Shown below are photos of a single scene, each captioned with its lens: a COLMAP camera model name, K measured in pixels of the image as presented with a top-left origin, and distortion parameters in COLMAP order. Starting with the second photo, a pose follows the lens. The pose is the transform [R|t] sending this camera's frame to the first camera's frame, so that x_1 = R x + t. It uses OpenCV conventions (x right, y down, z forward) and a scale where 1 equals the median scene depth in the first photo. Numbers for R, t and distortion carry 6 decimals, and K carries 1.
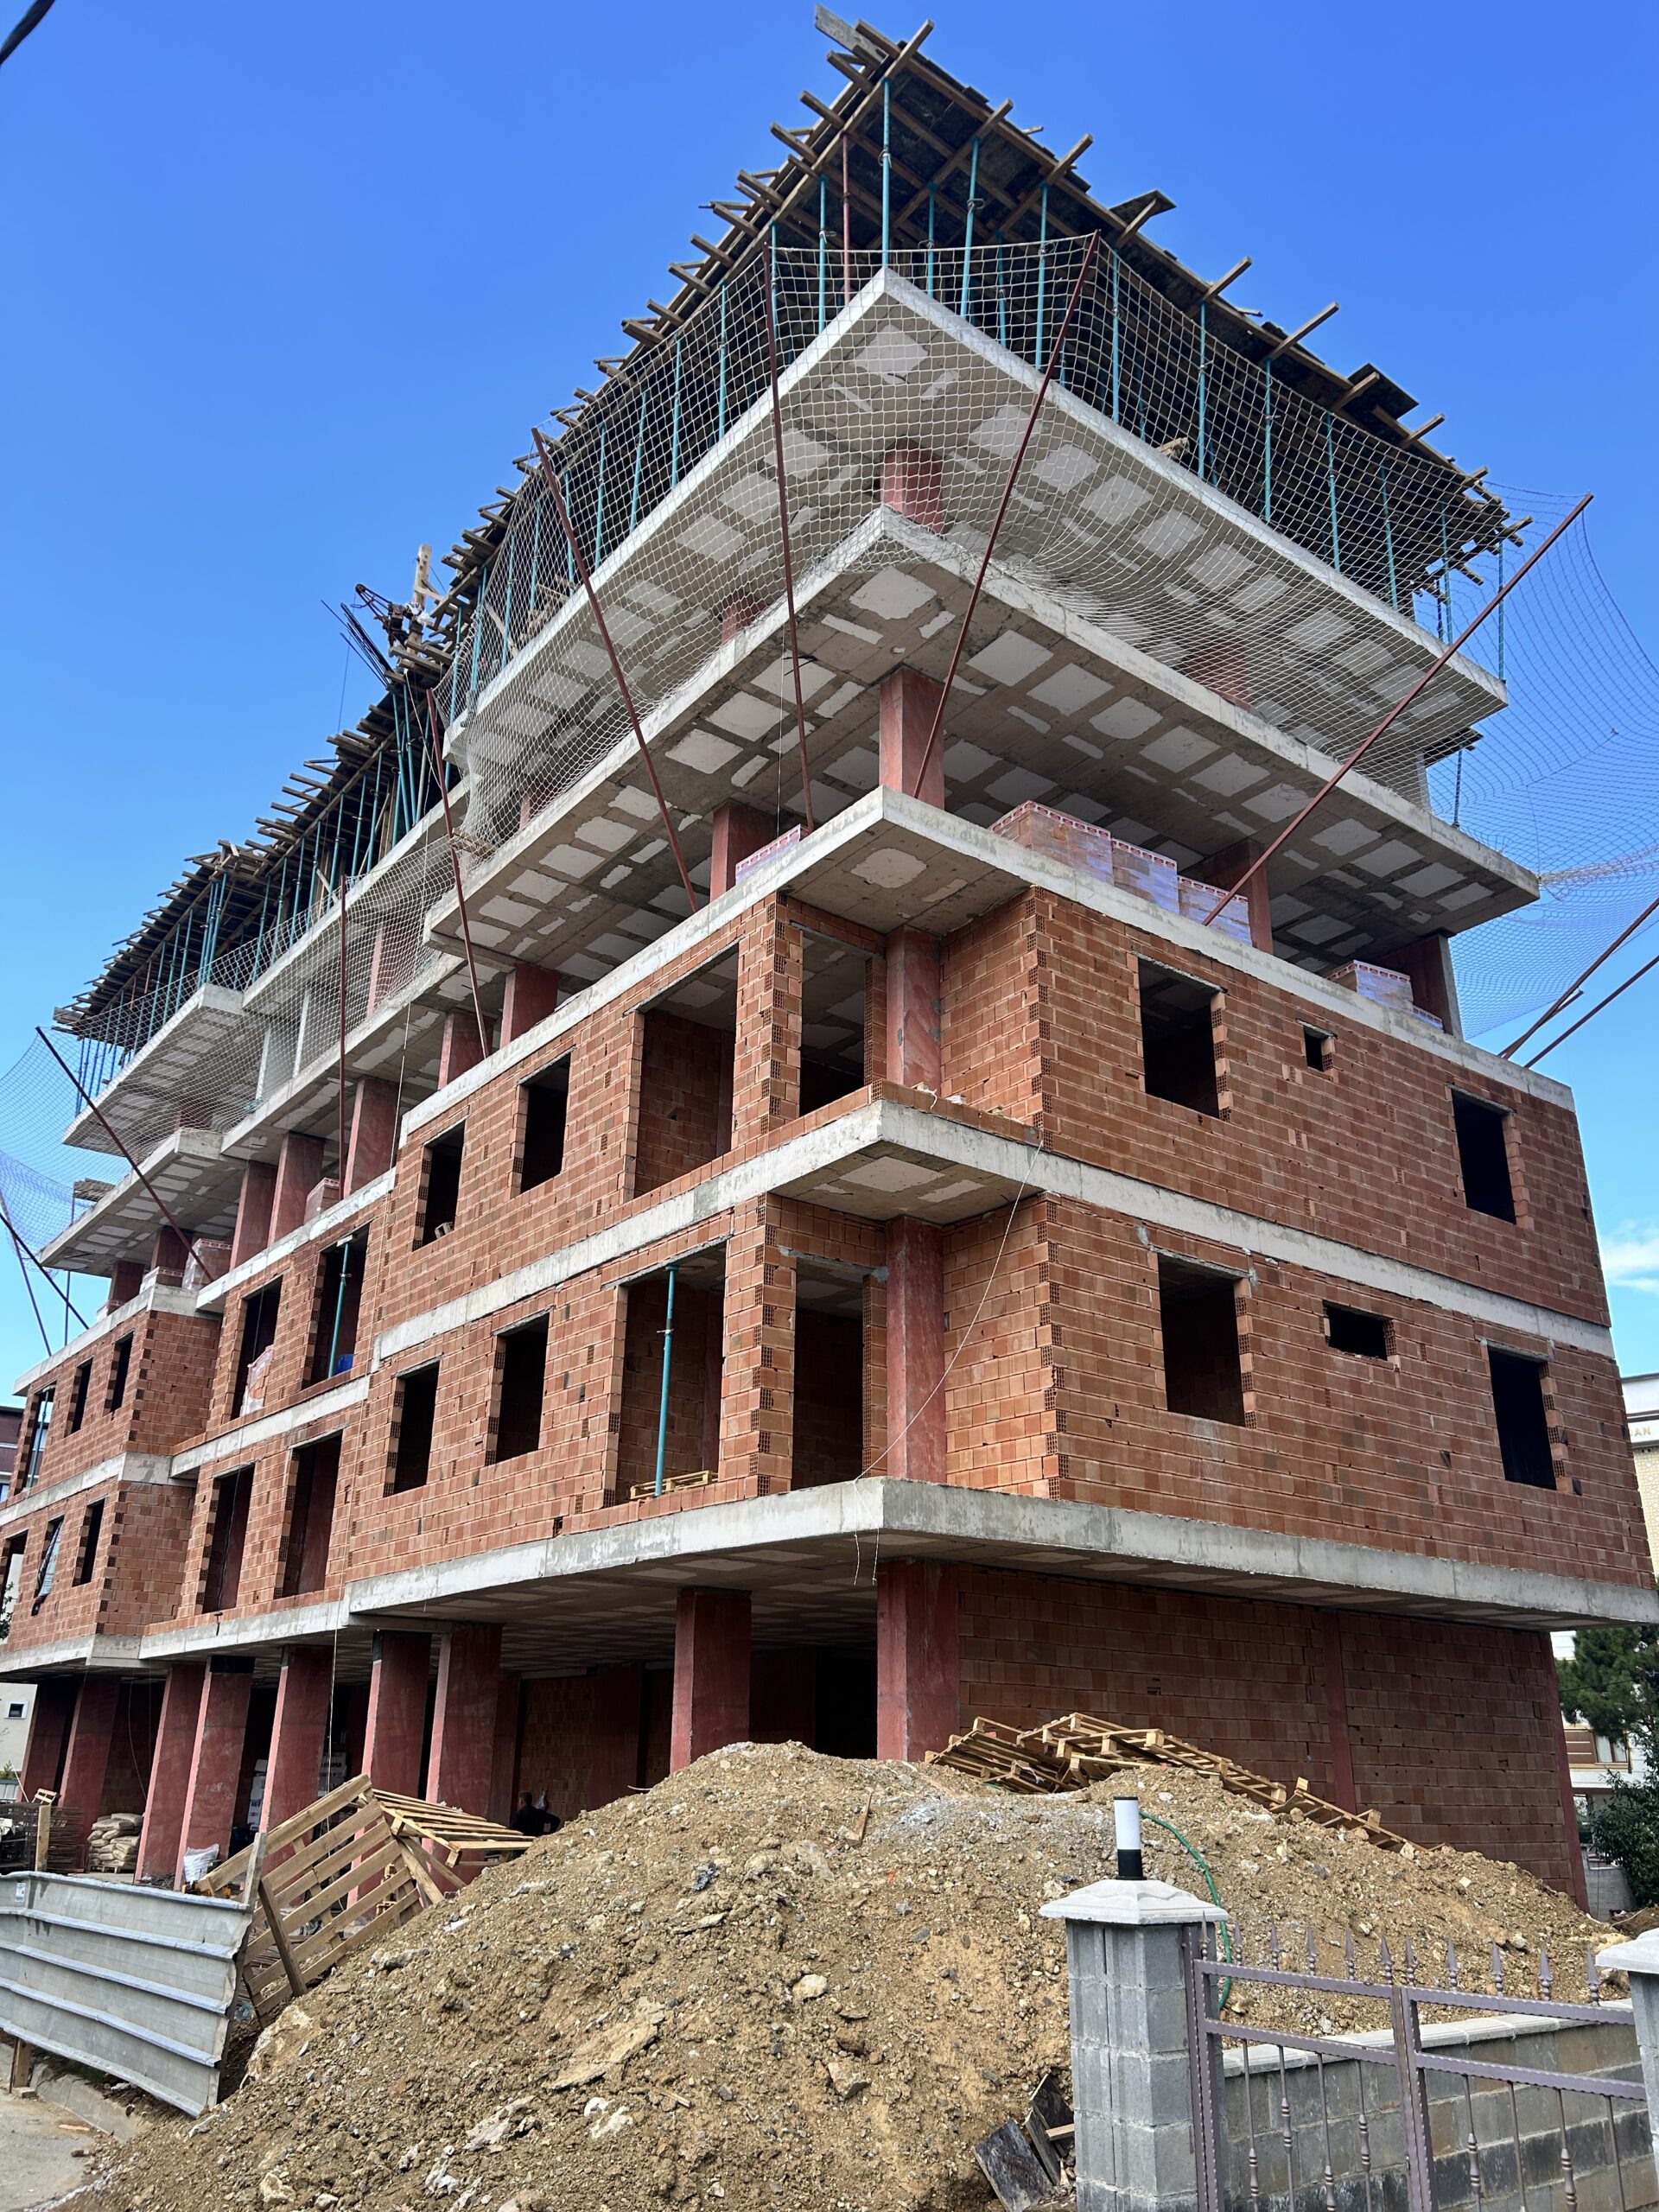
lens RADIAL K [[1674.0, 0, 821.3], [0, 1674.0, 1097.4], [0, 0, 1]] dist [0.052816, -0.057403]
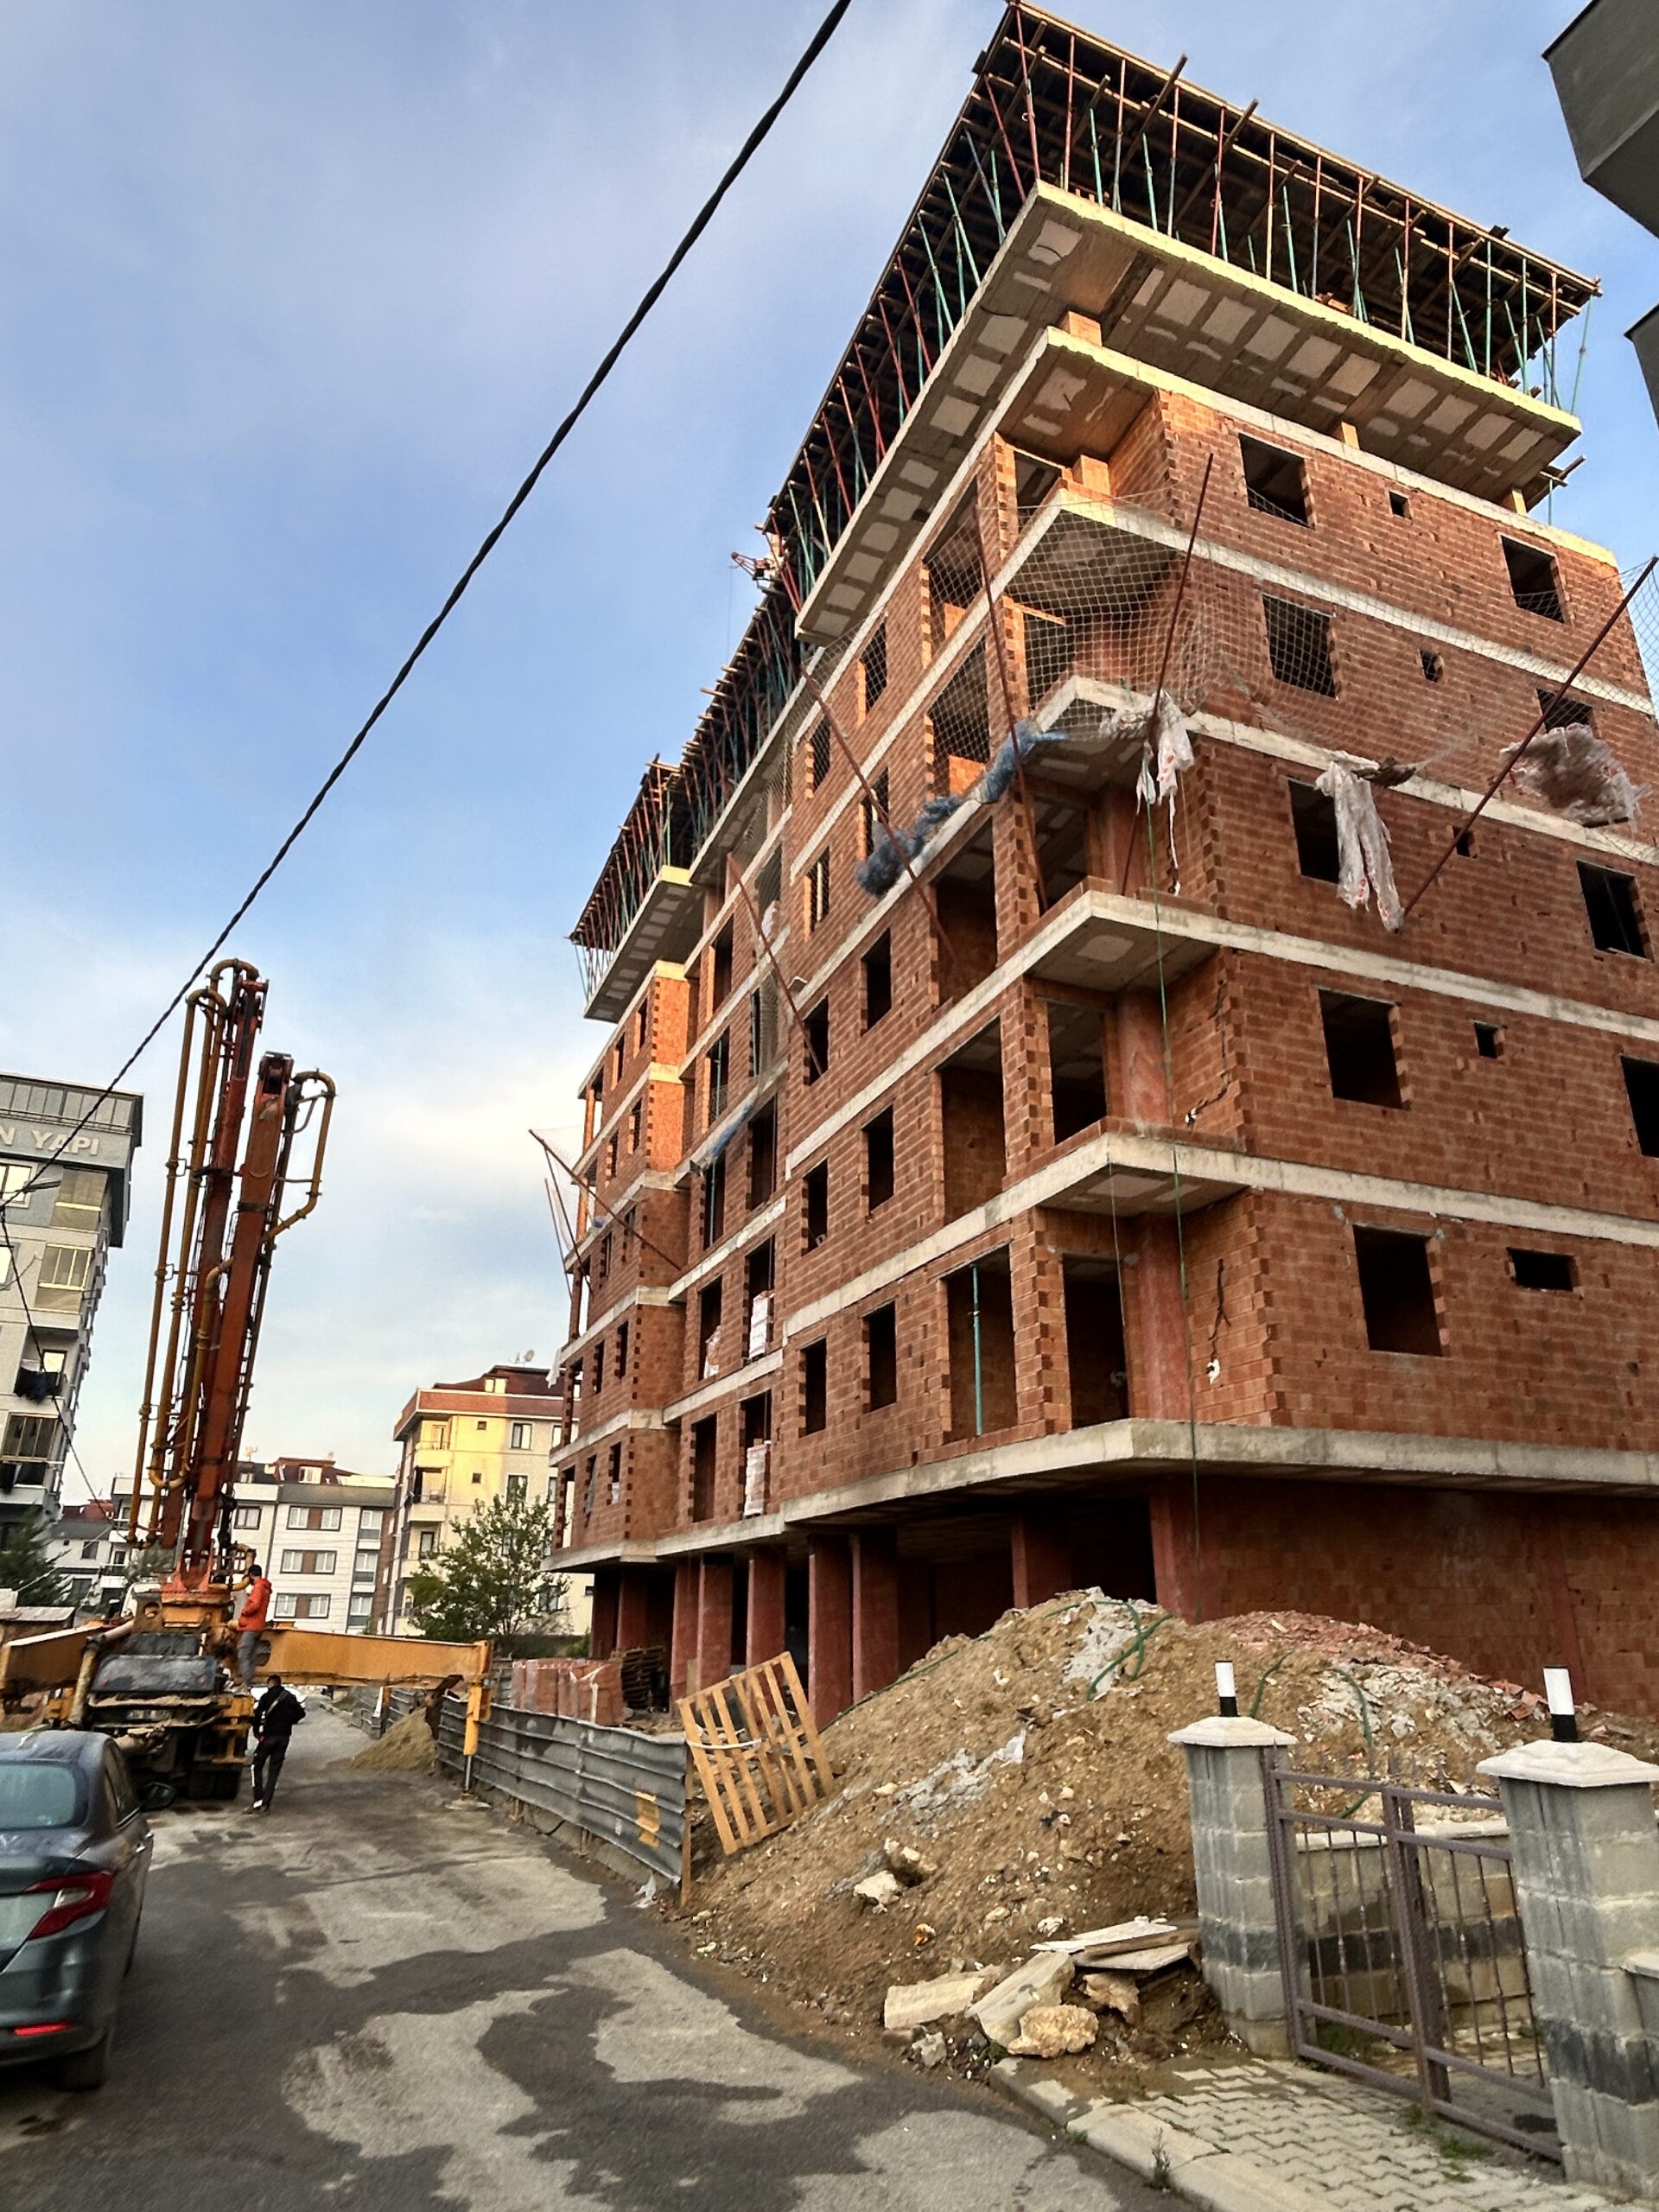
lens RADIAL K [[1362.7, 0, 831.1], [0, 1362.7, 1100.4], [0, 0, 1]] dist [-0.005217, -0.002784]
pose [[0.965846, -0.105050, -0.236868, 0.070888], [0.107617, 0.994190, -0.002103, -0.038631], [0.235713, -0.023460, 0.971540, -0.080368]]
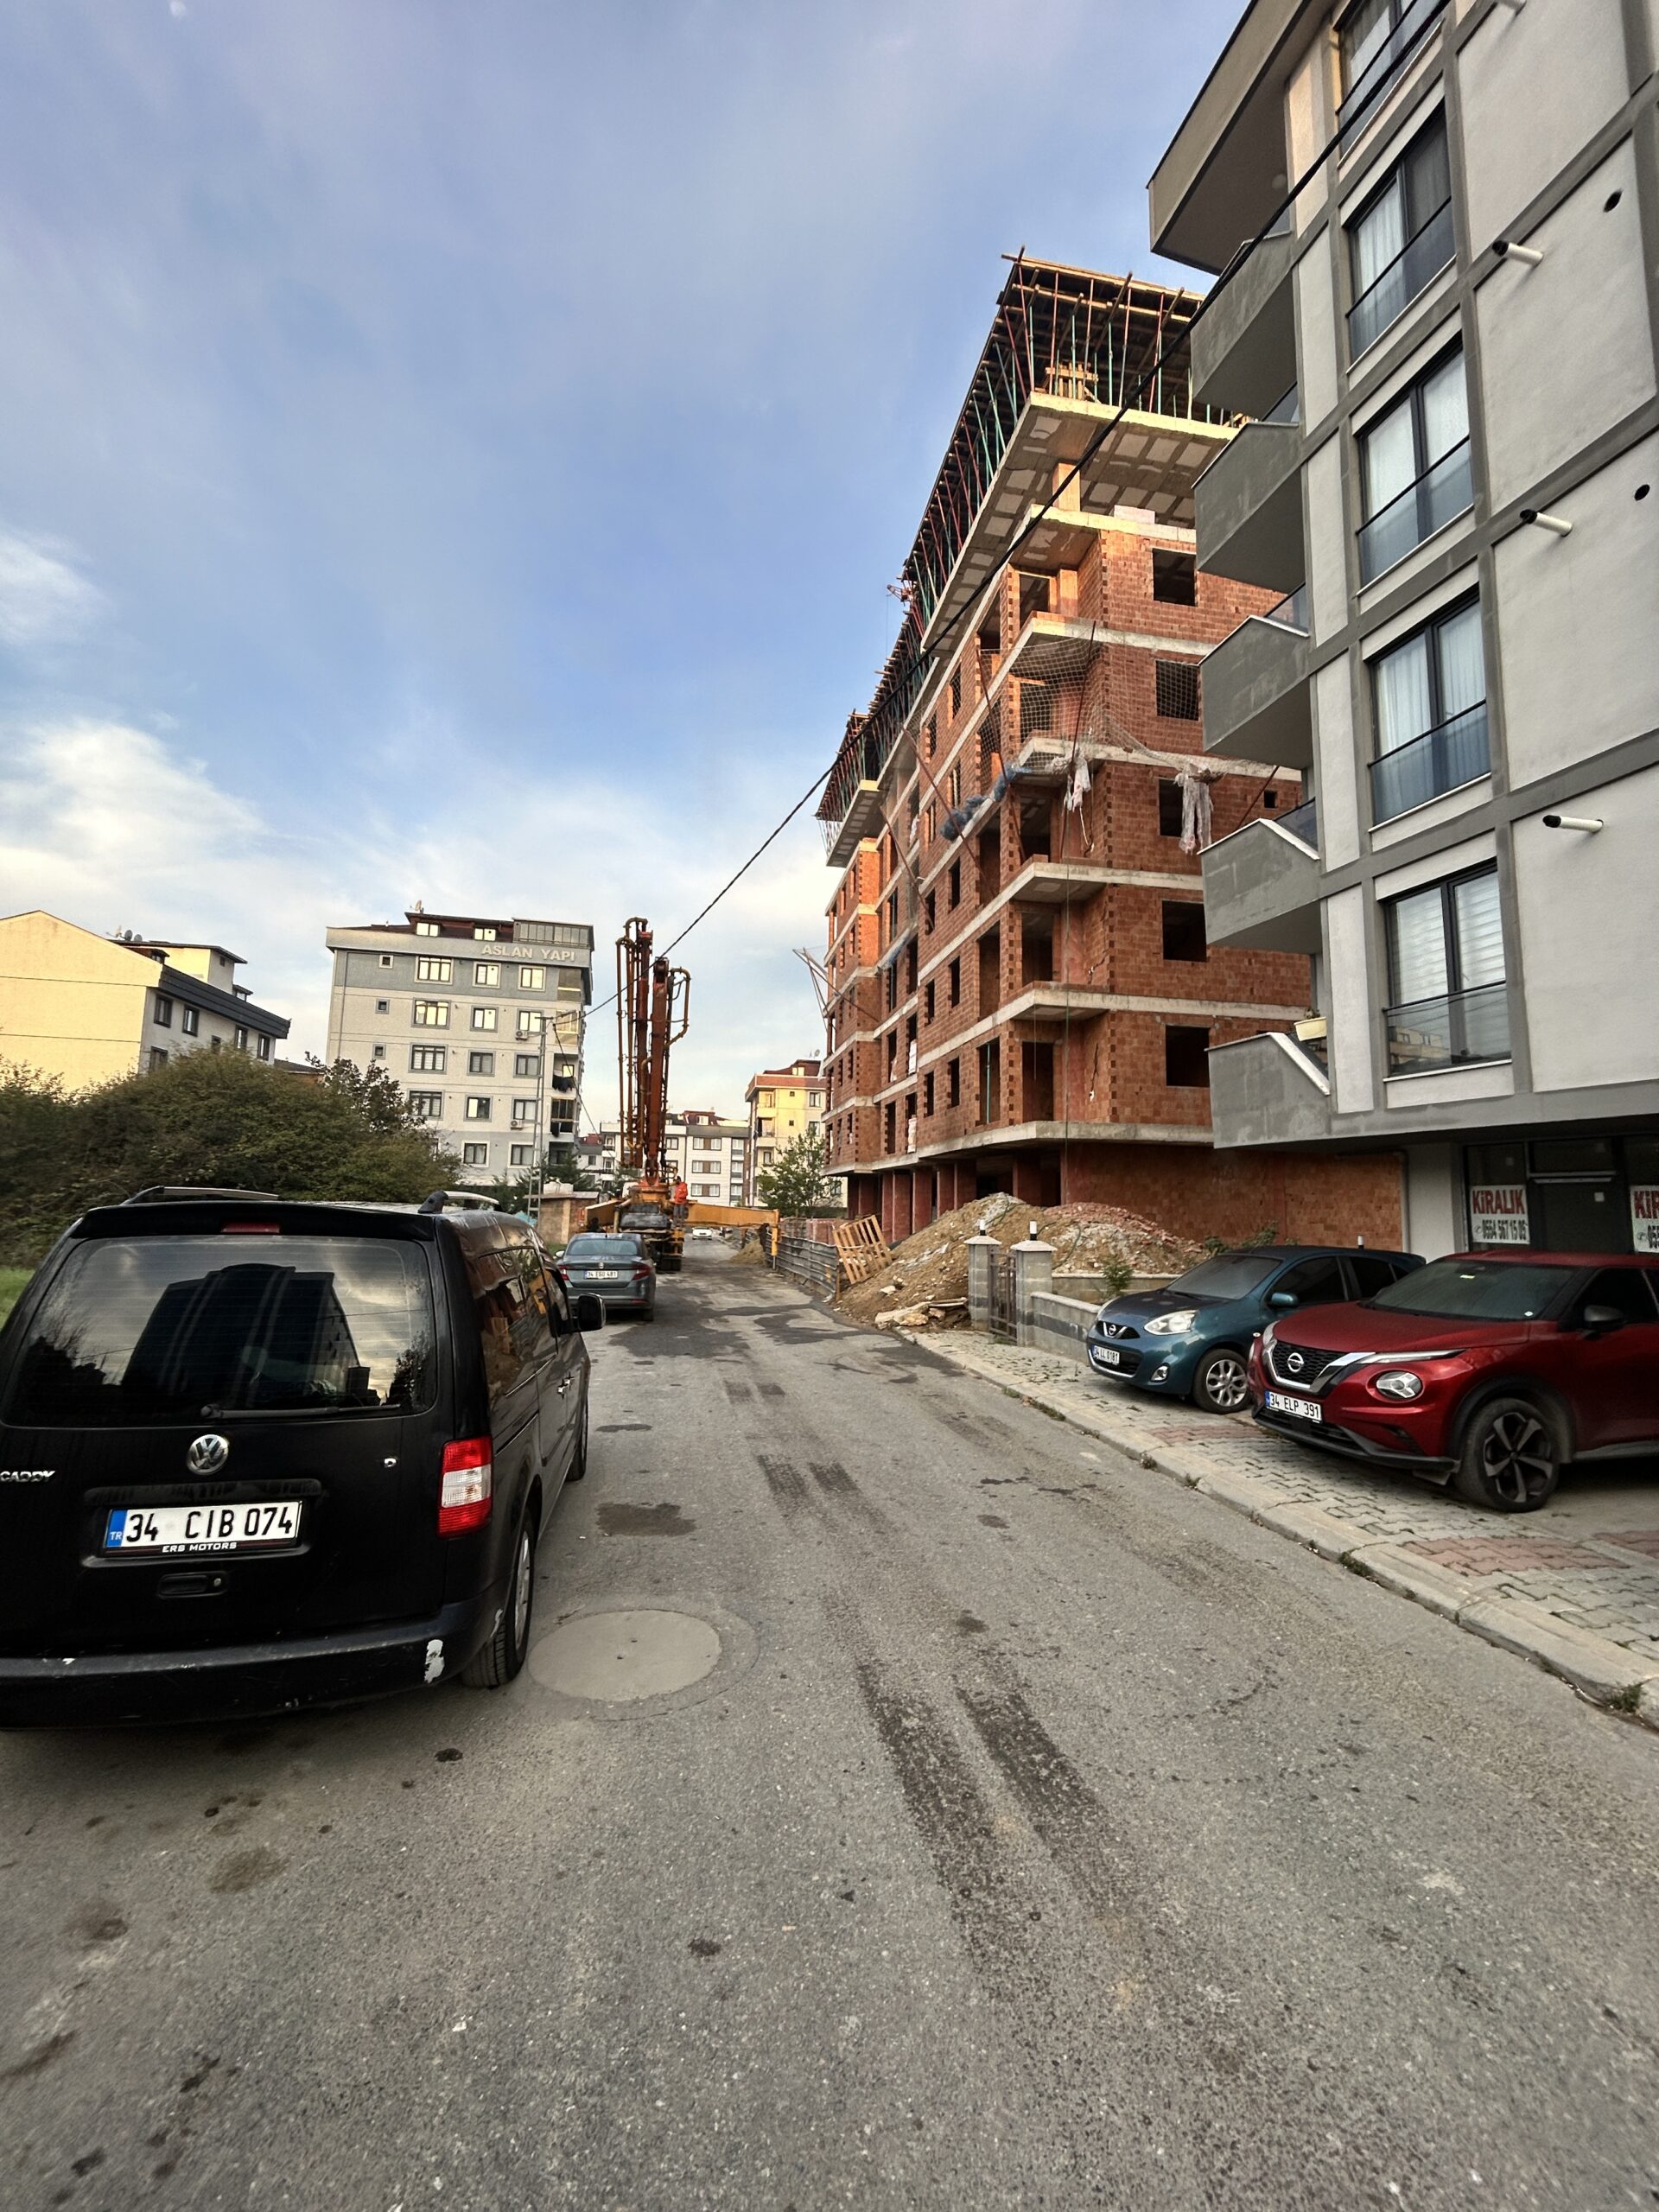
lens RADIAL K [[903.3, 0, 828.6], [0, 903.3, 1112.1], [0, 0, 1]] dist [-0.007163, 0.000940]
pose [[0.887891, -0.046234, -0.457724, 0.352707], [0.169107, 0.958083, 0.231259, -0.178451], [0.427846, -0.282737, 0.858492, -0.428012]]
